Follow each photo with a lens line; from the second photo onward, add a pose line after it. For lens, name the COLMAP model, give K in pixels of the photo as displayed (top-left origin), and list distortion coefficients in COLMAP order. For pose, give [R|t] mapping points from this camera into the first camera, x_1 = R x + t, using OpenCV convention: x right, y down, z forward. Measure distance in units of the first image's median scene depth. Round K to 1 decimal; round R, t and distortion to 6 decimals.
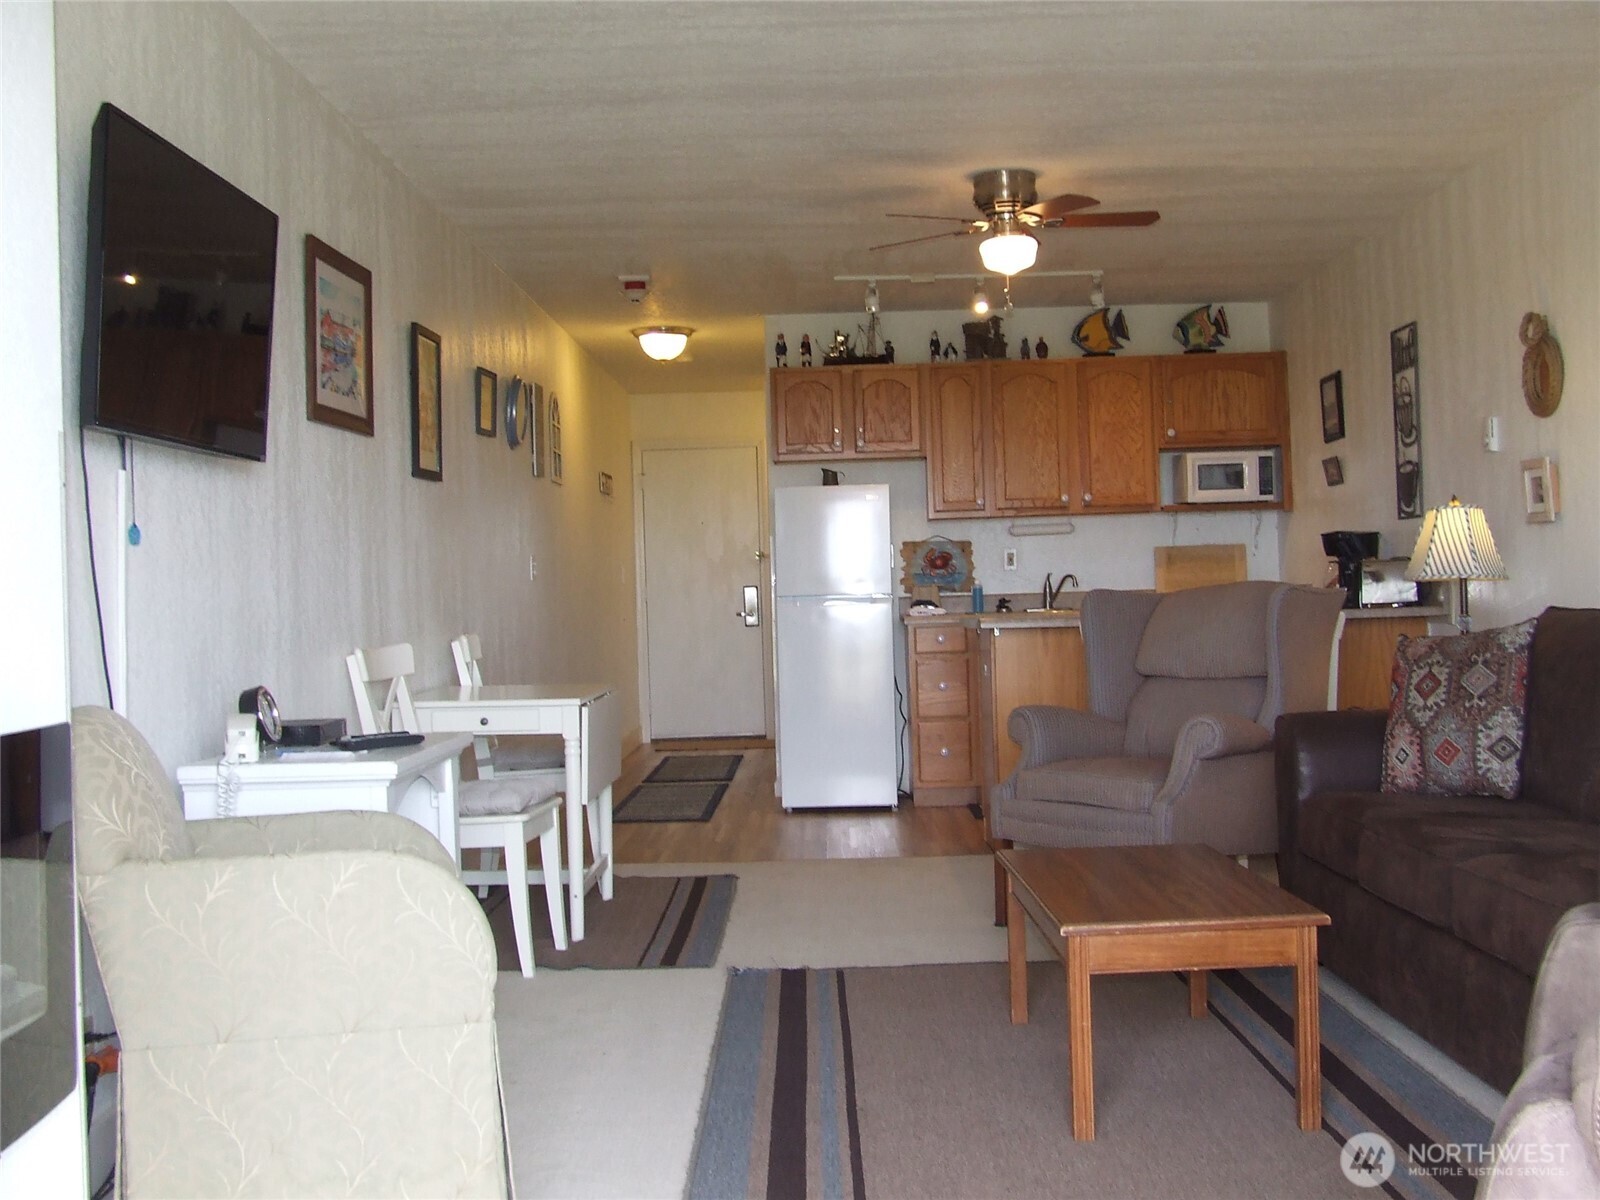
lens RADIAL K [[1759.8, 0, 807.9], [0, 1759.8, 588.0], [0, 0, 1]] dist [-0.095243, 0.129074]
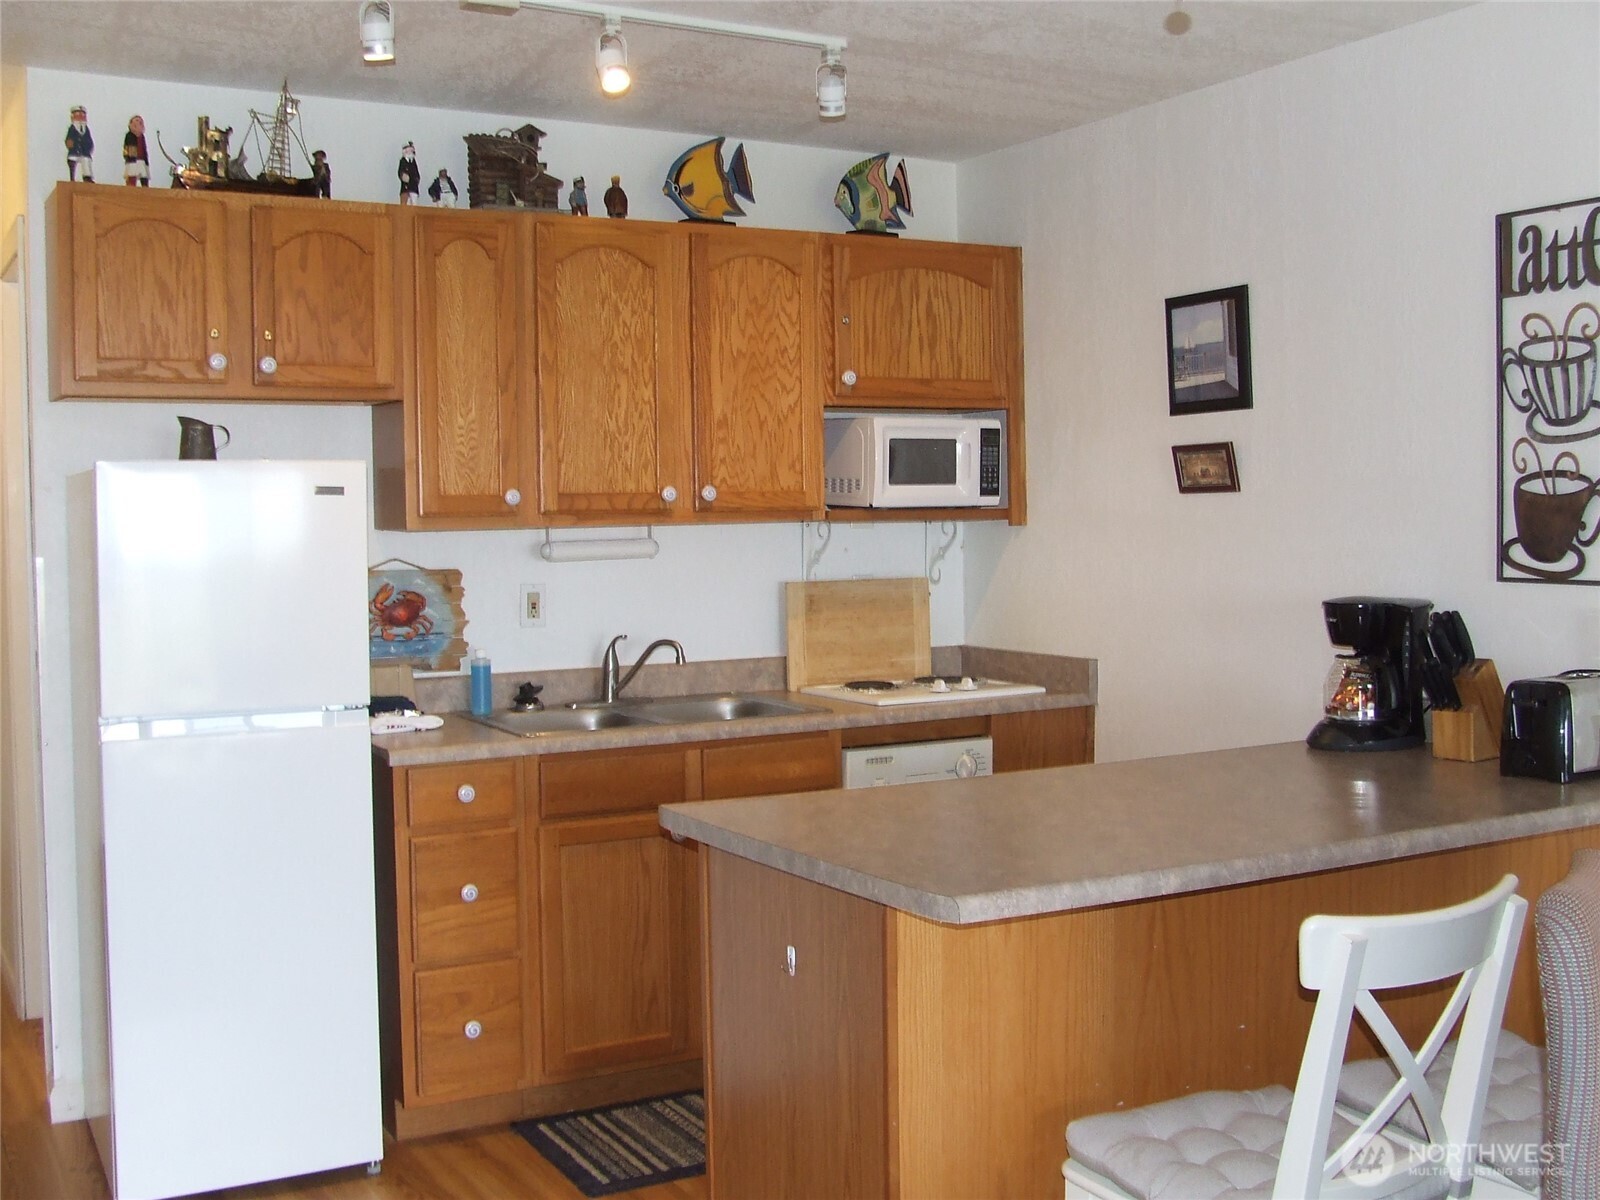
lens RADIAL K [[1759.8, 0, 807.9], [0, 1759.8, 588.0], [0, 0, 1]] dist [-0.095243, 0.129074]
pose [[0.864048, -0.002983, 0.503400, -0.078167], [-0.016448, 0.999281, 0.034153, -0.041829], [-0.503140, -0.037789, 0.863378, 0.532519]]
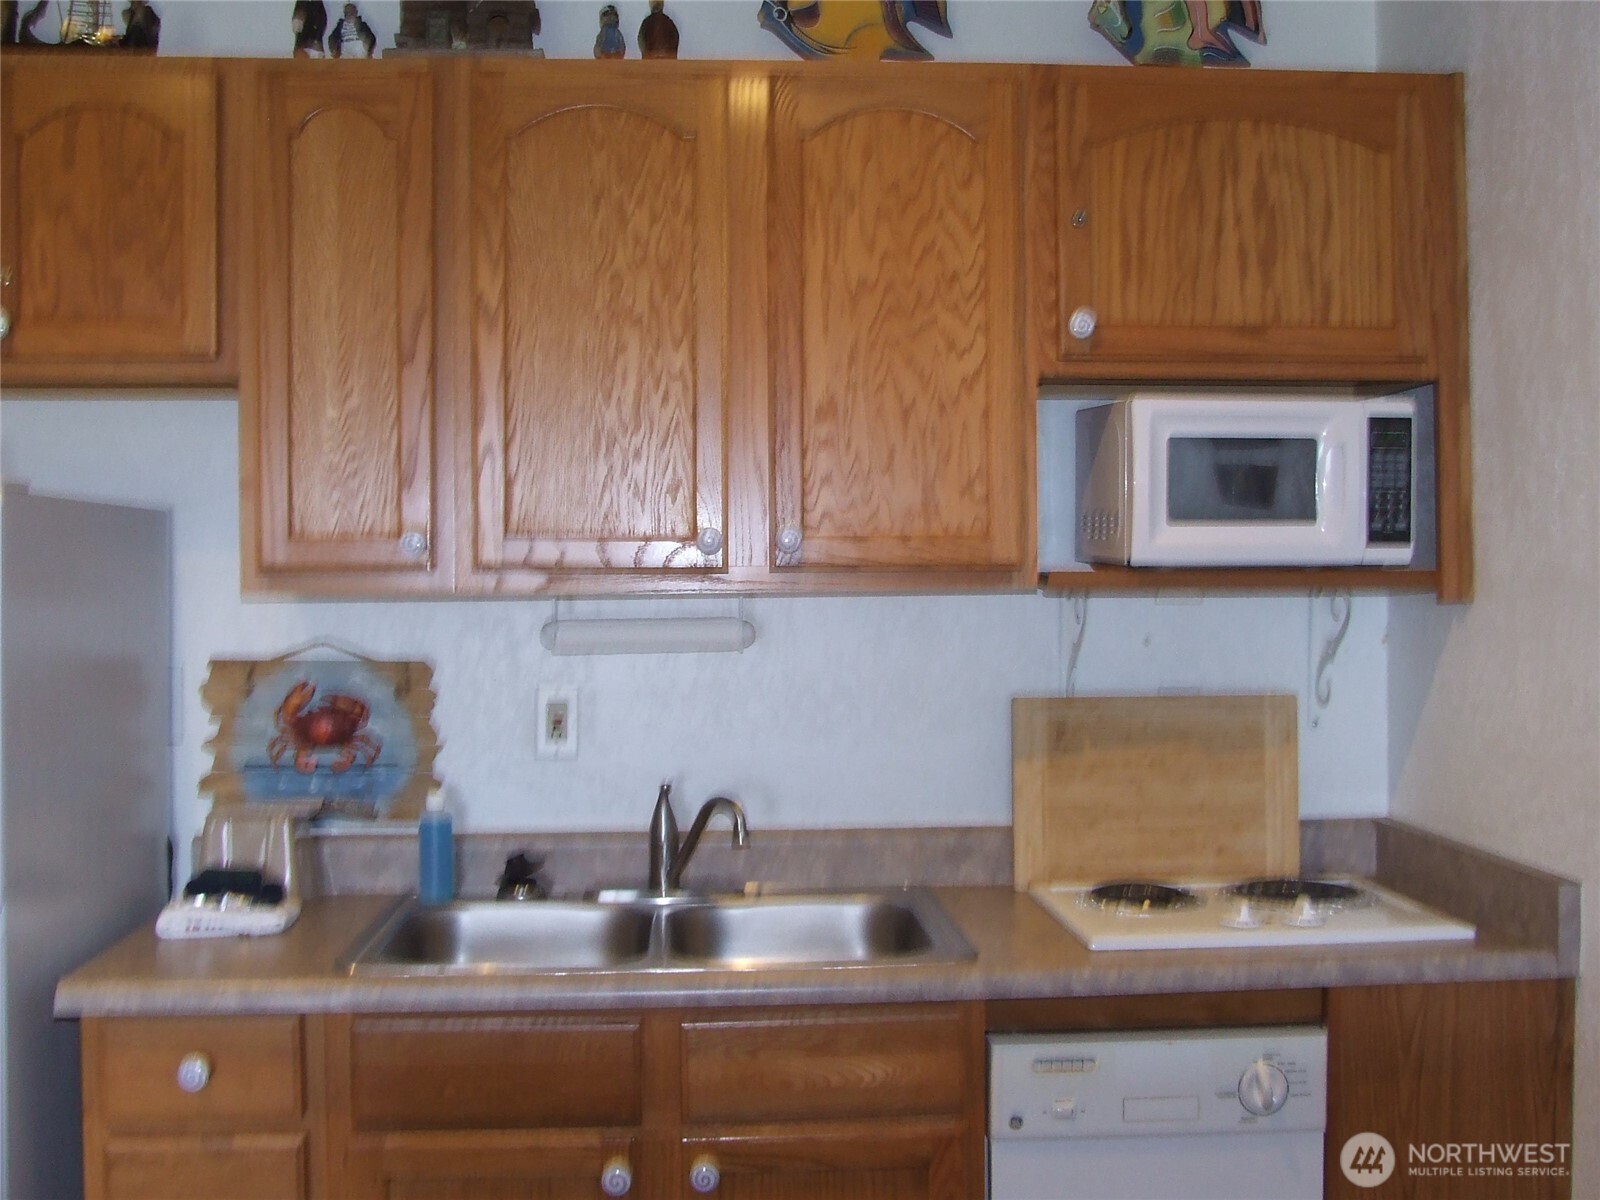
lens RADIAL K [[1759.8, 0, 807.9], [0, 1759.8, 588.0], [0, 0, 1]] dist [-0.095243, 0.129074]
pose [[0.995777, 0.026623, 0.087864, 0.137088], [-0.027228, 0.999613, 0.005691, -0.044857], [-0.087678, -0.008059, 0.996116, 0.711022]]
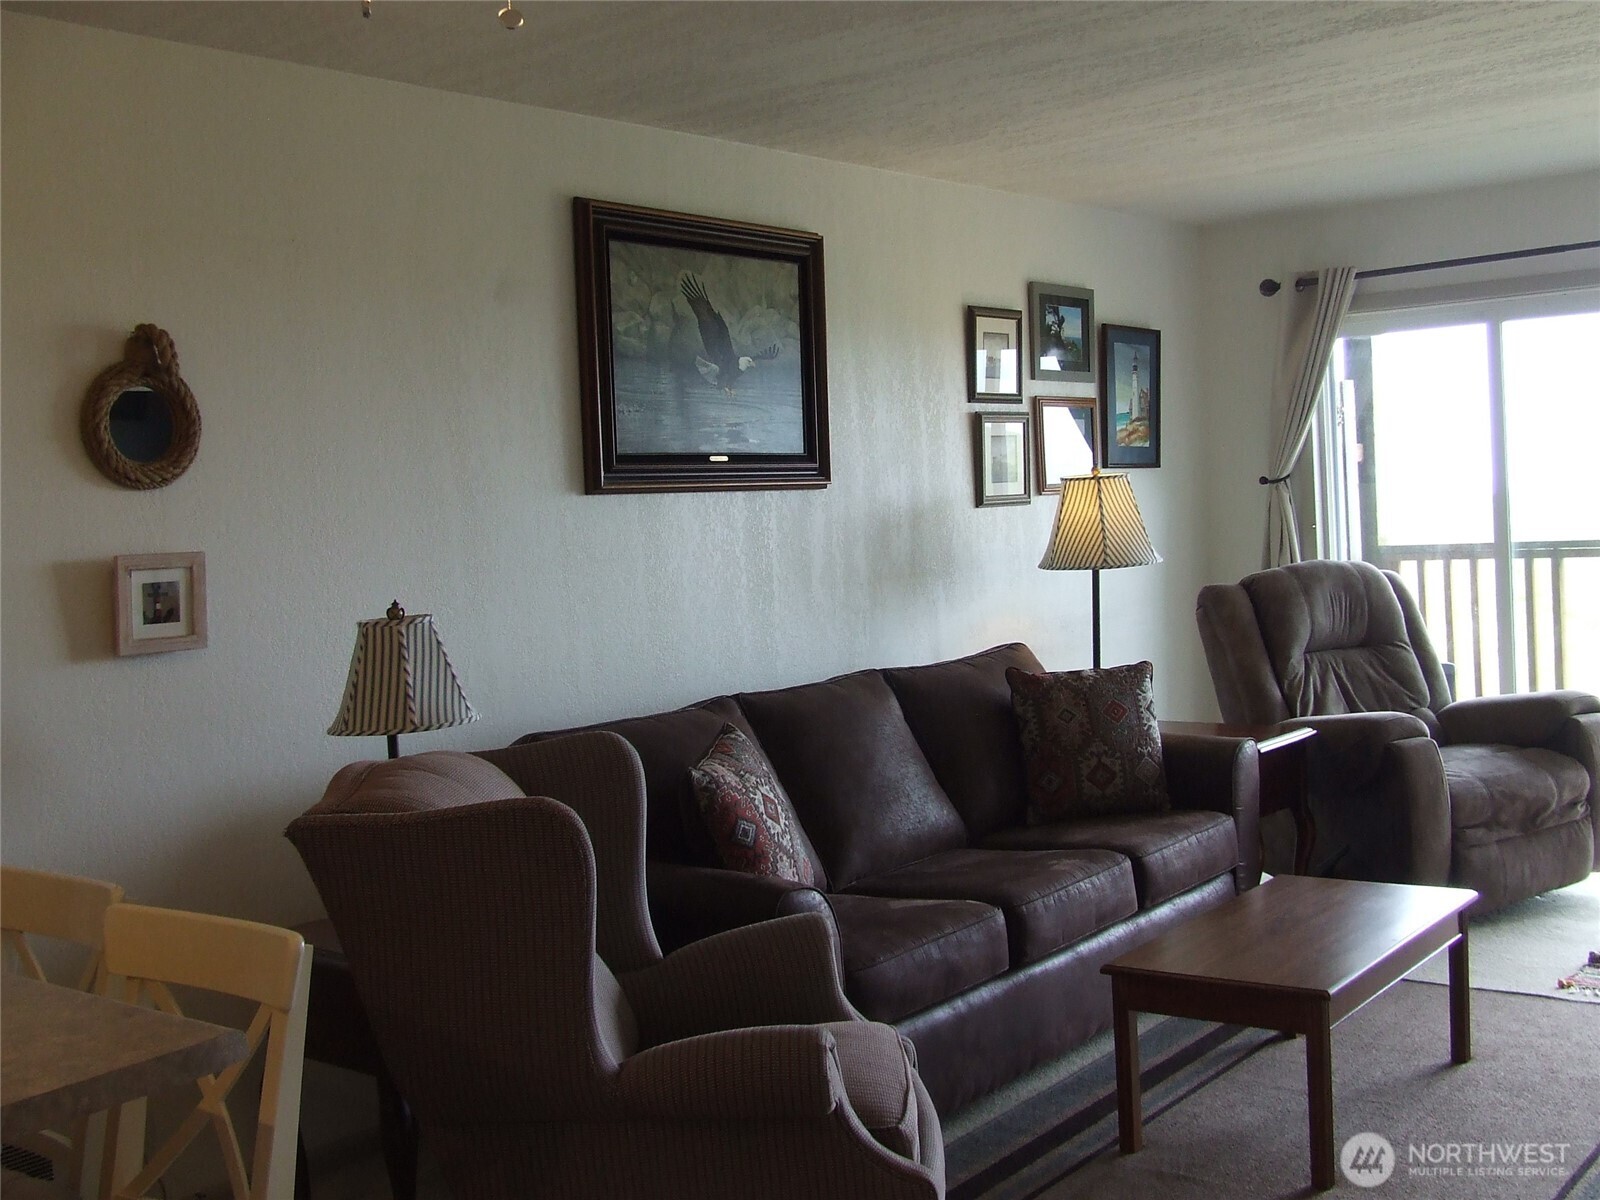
lens RADIAL K [[1759.8, 0, 807.9], [0, 1759.8, 588.0], [0, 0, 1]] dist [-0.095243, 0.129074]
pose [[-0.779674, 0.044104, 0.624631, -0.106265], [0.076193, 0.996786, 0.024724, -0.037708], [-0.621533, 0.066869, -0.780529, 0.861243]]
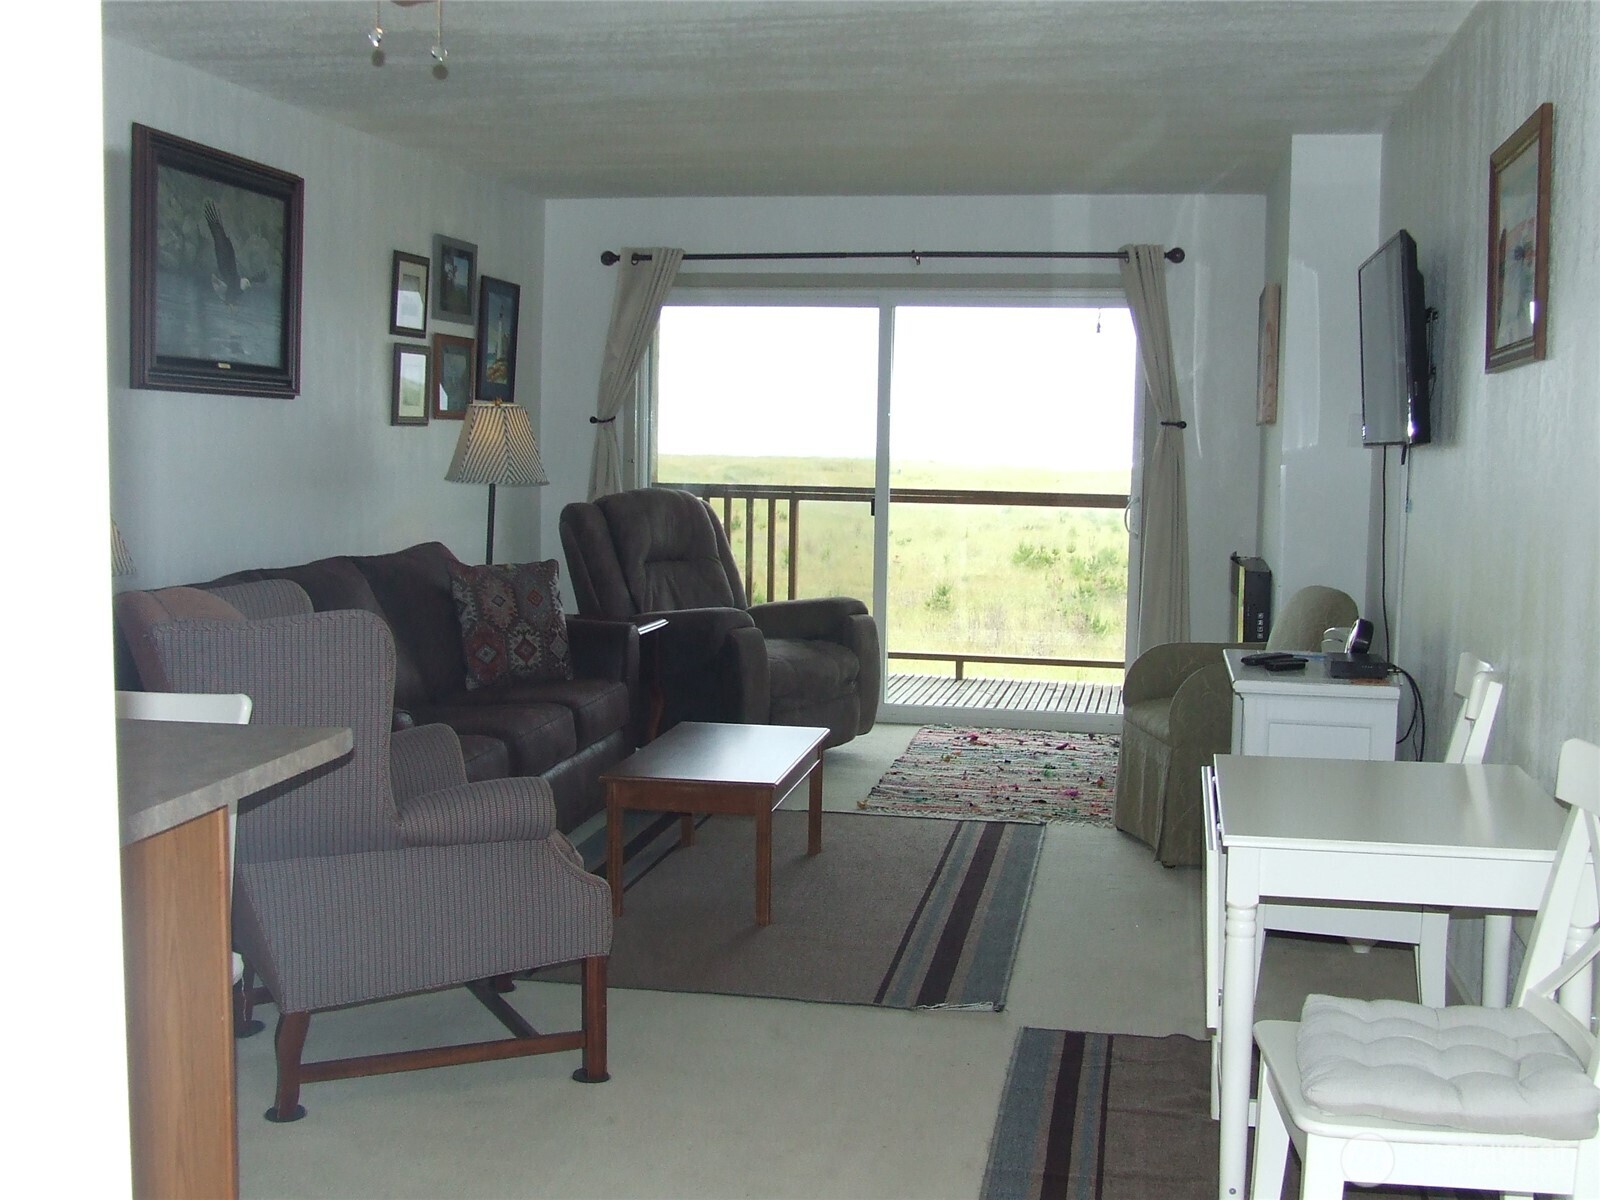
lens RADIAL K [[1767.5, 0, 806.4], [0, 1767.5, 584.6], [0, 0, 1]] dist [-0.078125, 0.079116]
pose [[-0.983108, -0.002958, 0.183002, -0.060581], [0.011403, 0.996937, 0.077375, -0.034718], [-0.182670, 0.078155, -0.980063, 1.032079]]
